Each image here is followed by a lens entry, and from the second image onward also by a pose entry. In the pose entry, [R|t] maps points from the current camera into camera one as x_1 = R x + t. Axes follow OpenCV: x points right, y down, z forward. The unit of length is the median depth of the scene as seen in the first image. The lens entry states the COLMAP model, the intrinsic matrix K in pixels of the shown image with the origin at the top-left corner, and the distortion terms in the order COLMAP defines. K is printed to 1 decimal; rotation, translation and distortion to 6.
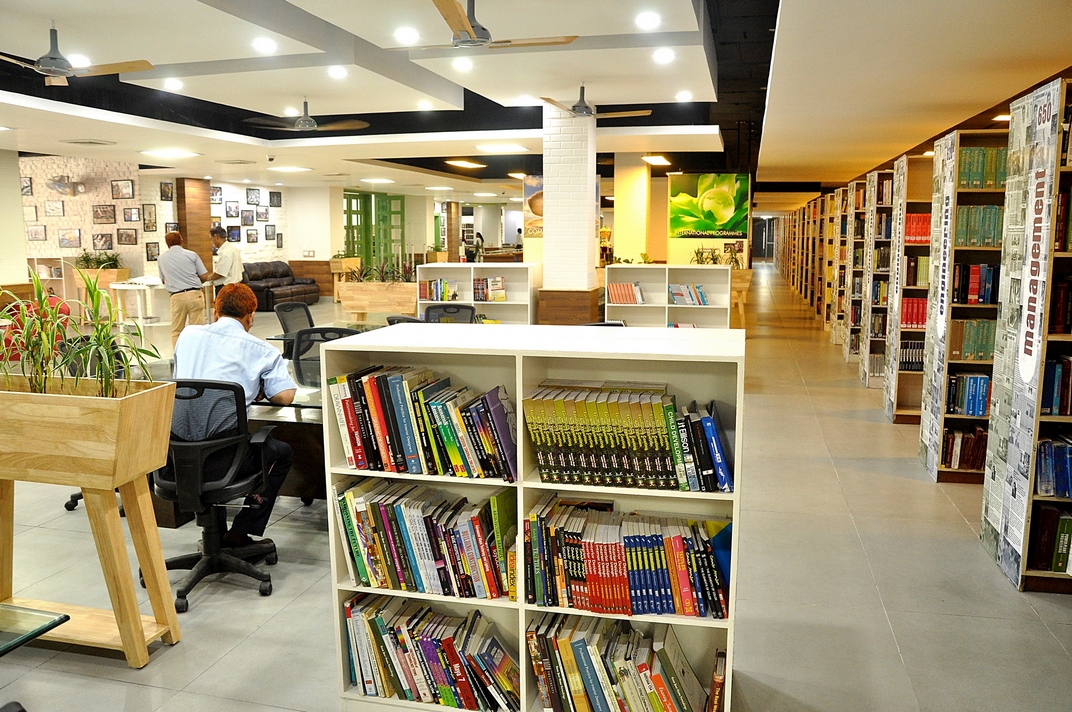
lens RADIAL K [[846.2, 0, 536.0], [0, 846.2, 356.0], [0, 0, 1]] dist [-0.004402, -0.001299]
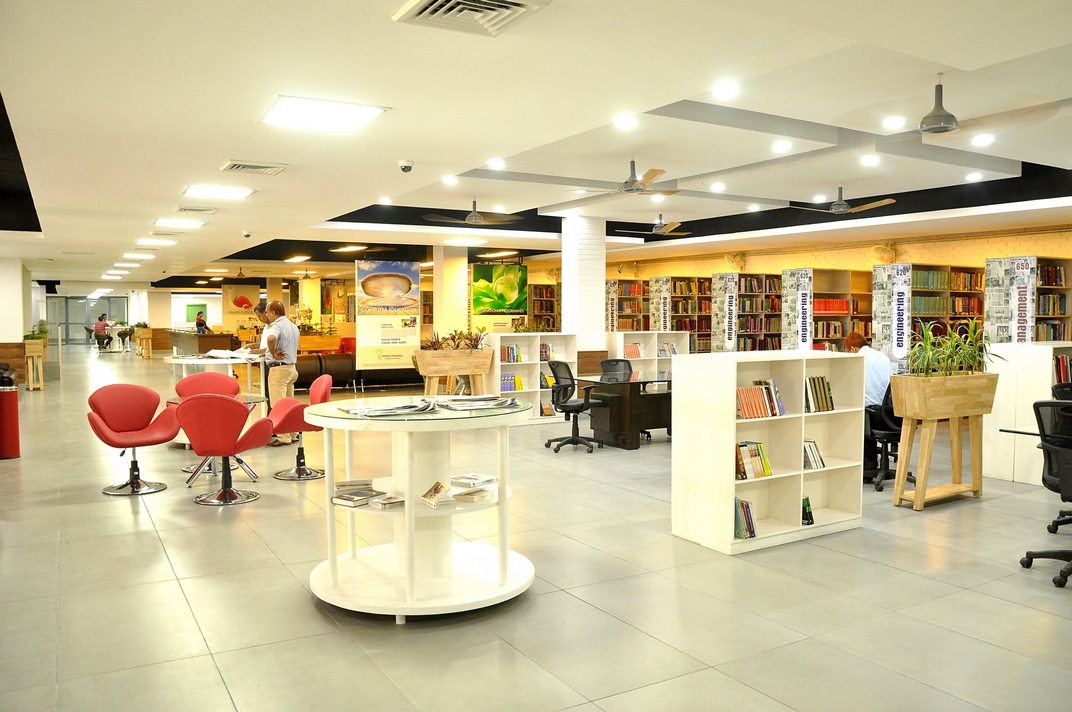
lens RADIAL K [[846.2, 0, 536.0], [0, 846.2, 356.0], [0, 0, 1]] dist [-0.004402, -0.001299]
pose [[0.712085, -0.037852, 0.701073, -0.666738], [0.106561, 0.992804, -0.054631, -0.001006], [-0.693960, 0.113609, 0.710994, 0.057052]]
